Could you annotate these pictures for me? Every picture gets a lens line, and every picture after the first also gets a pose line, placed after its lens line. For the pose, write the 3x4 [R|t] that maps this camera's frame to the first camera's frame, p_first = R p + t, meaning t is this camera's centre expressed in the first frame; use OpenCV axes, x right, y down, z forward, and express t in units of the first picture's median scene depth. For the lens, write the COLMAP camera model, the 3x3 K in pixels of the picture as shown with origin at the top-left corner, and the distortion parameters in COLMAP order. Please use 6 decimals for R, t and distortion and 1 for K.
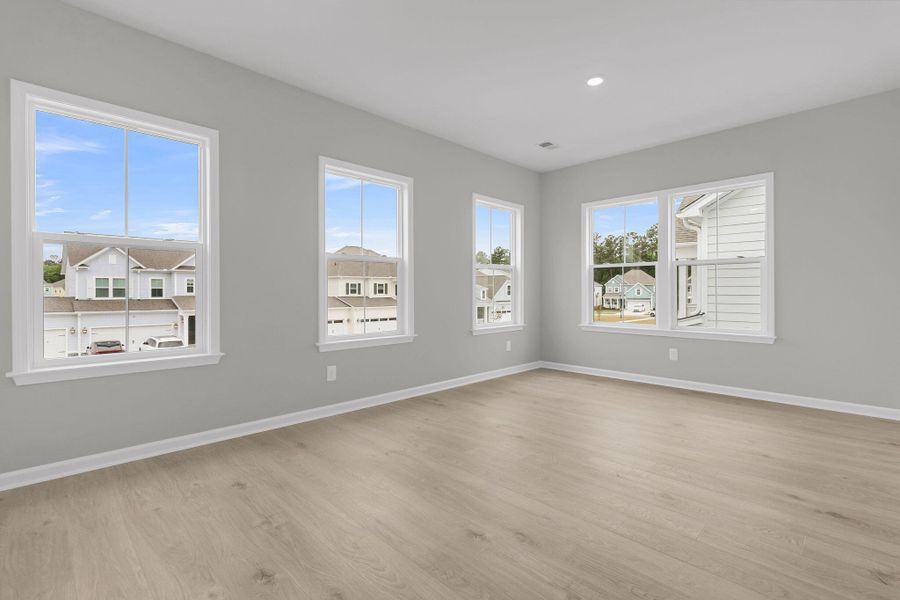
lens RADIAL K [[416.8, 0, 454.1], [0, 416.8, 291.2], [0, 0, 1]] dist [0.001435, 0.001233]
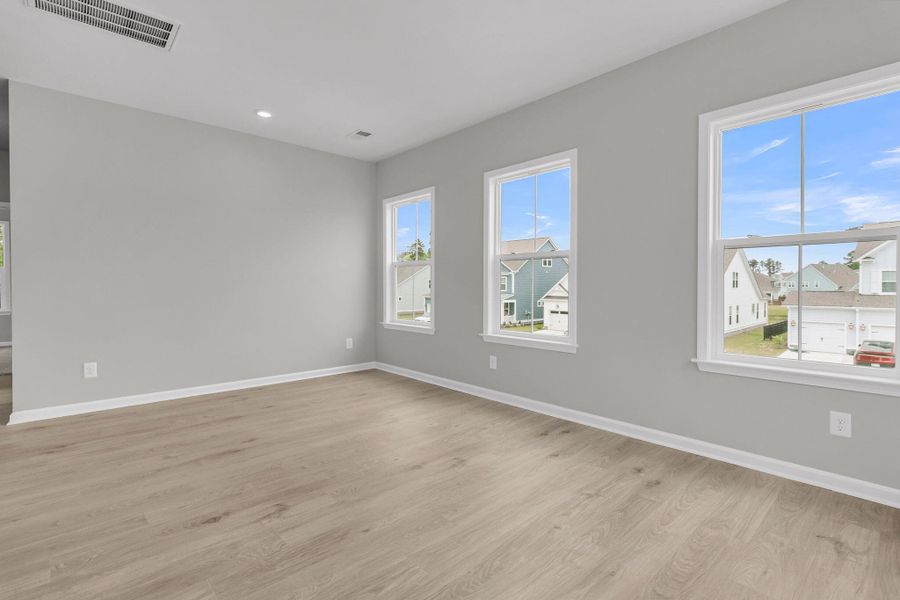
lens RADIAL K [[419.8, 0, 452.7], [0, 419.8, 289.4], [0, 0, 1]] dist [0.001156, 0.000173]
pose [[-0.033748, 0.010497, -0.999375, 0.650481], [0.000252, 0.999945, 0.010495, -0.008257], [0.999430, 0.000103, -0.033748, 0.723774]]
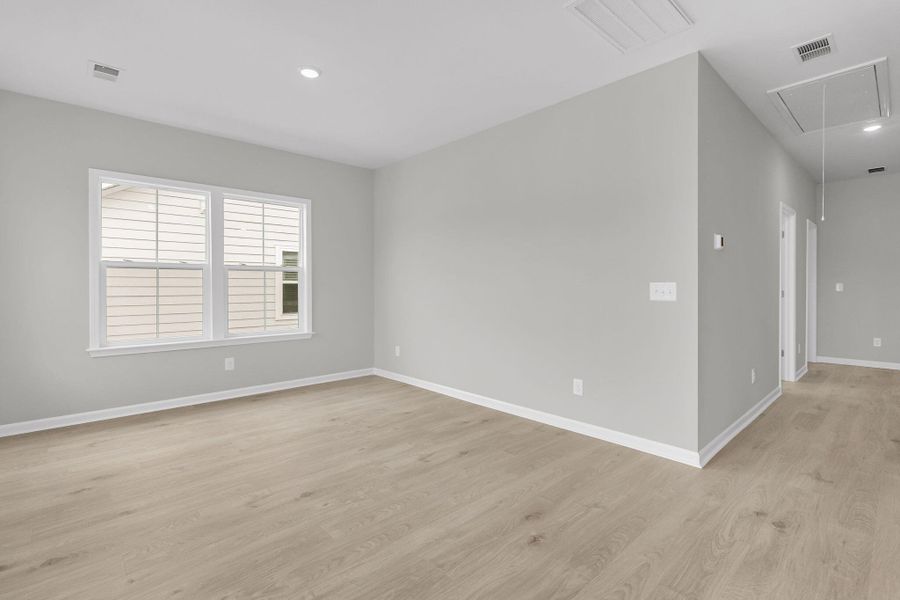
lens RADIAL K [[421.1, 0, 451.0], [0, 421.1, 278.6], [0, 0, 1]] dist [0.002843, 0.000346]
pose [[0.034525, 0.017648, 0.999248, -0.410873], [-0.001691, 0.999844, -0.017600, -0.025484], [-0.999402, -0.001082, 0.034549, 0.464314]]
